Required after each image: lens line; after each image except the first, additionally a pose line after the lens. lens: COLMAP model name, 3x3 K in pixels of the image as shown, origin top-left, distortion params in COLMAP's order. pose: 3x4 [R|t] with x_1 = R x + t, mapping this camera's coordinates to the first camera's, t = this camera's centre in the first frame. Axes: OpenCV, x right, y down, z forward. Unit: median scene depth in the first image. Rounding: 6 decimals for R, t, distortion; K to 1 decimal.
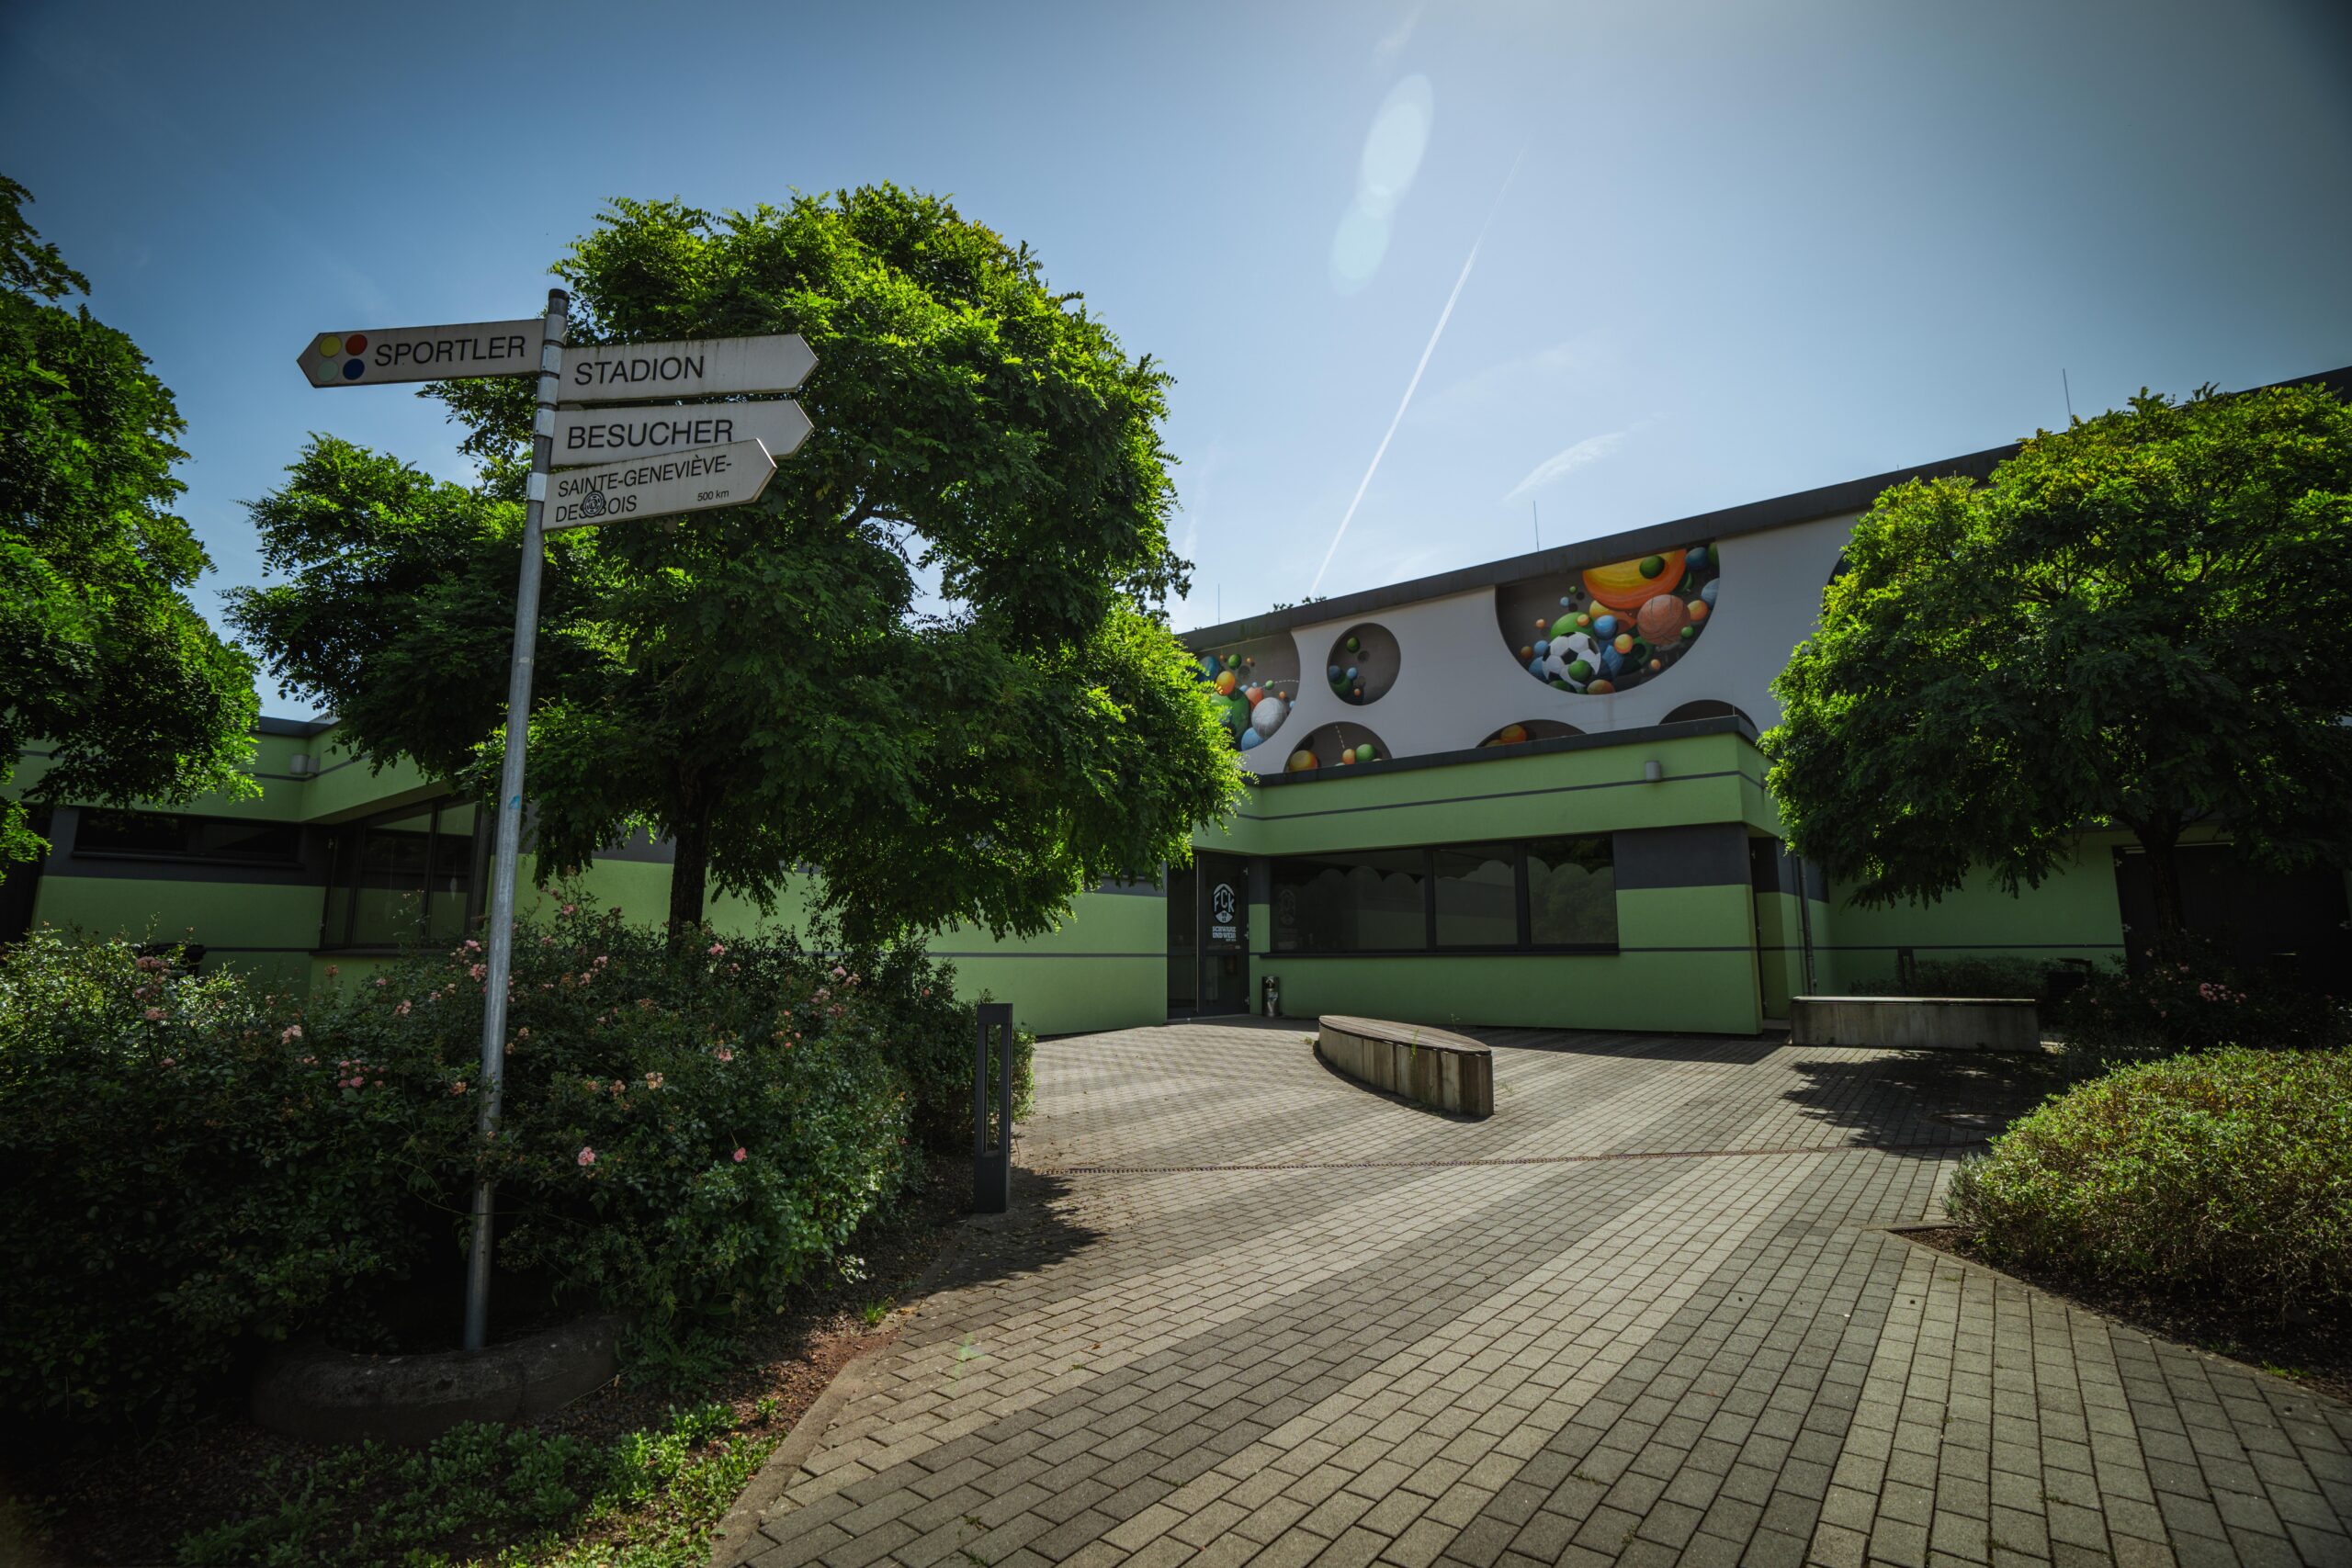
lens RADIAL K [[1072.7, 0, 1176.0], [0, 1072.7, 784.0], [0, 0, 1]] dist [-0.059031, 0.000249]
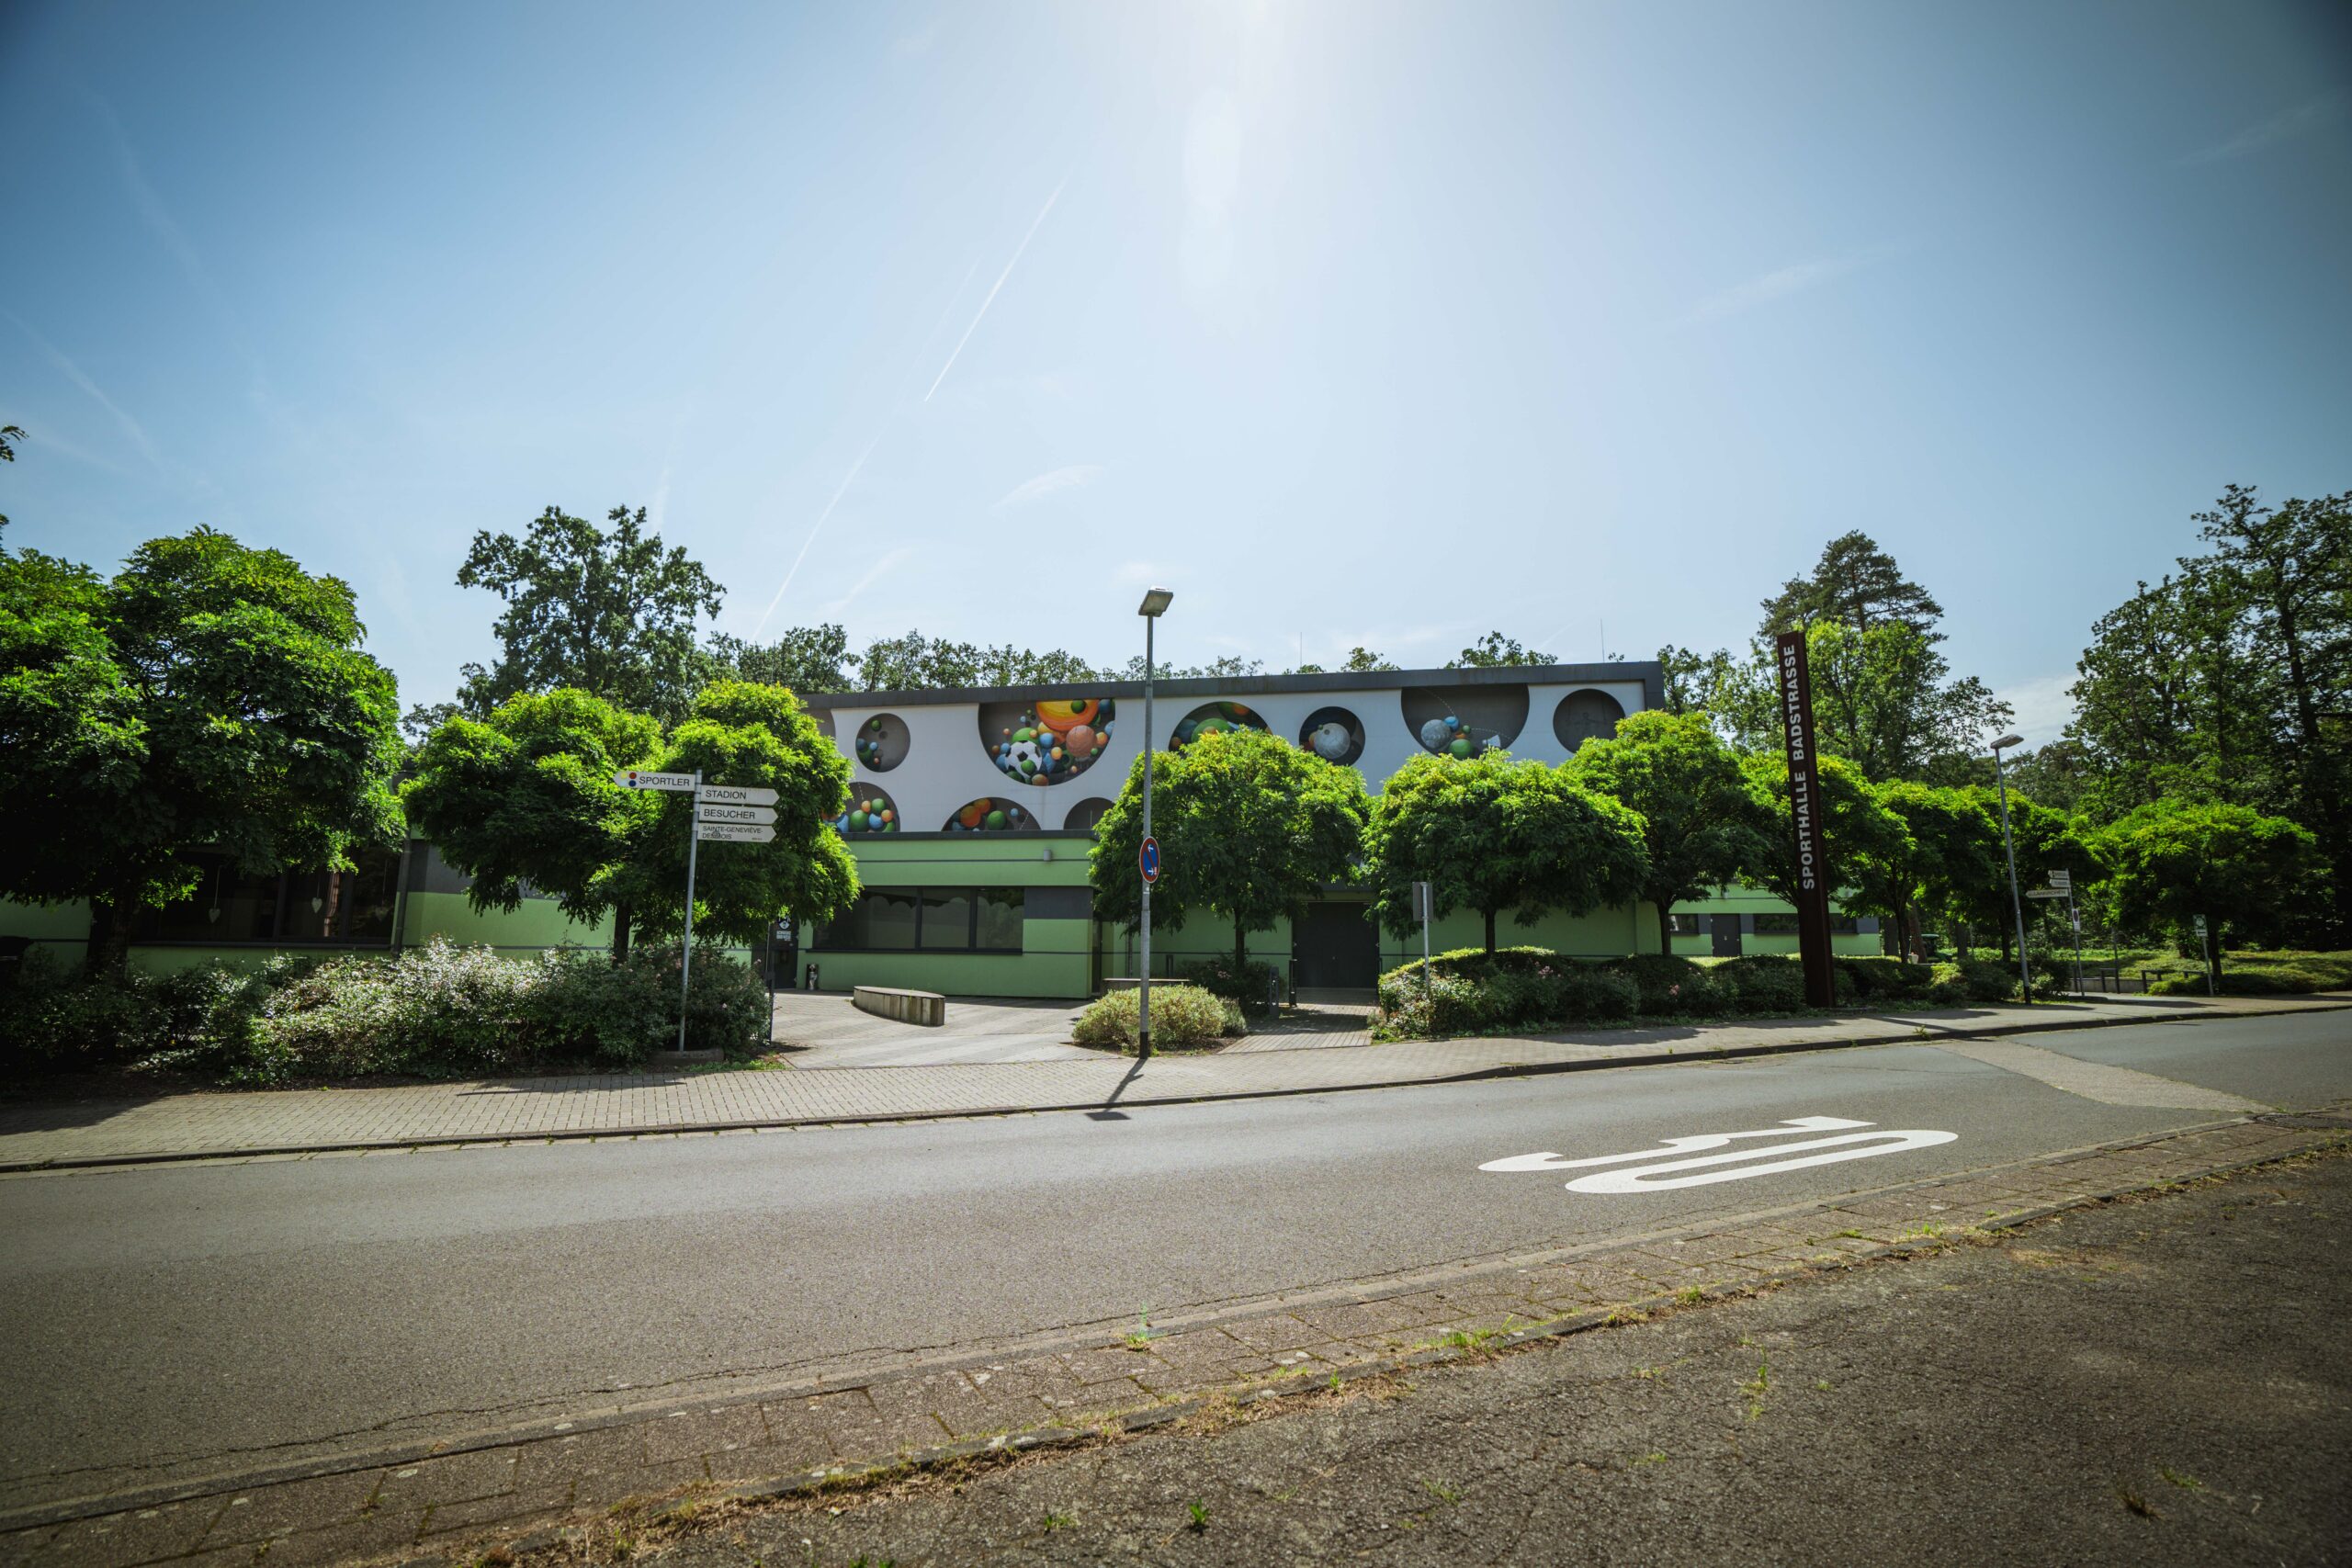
lens RADIAL K [[1072.7, 0, 1176.0], [0, 1072.7, 784.0], [0, 0, 1]] dist [-0.059031, 0.000249]
pose [[0.887774, 0.081491, 0.453008, -0.132074], [-0.085318, 0.996281, -0.012019, -0.086230], [-0.452303, -0.027980, 0.891425, -0.489317]]
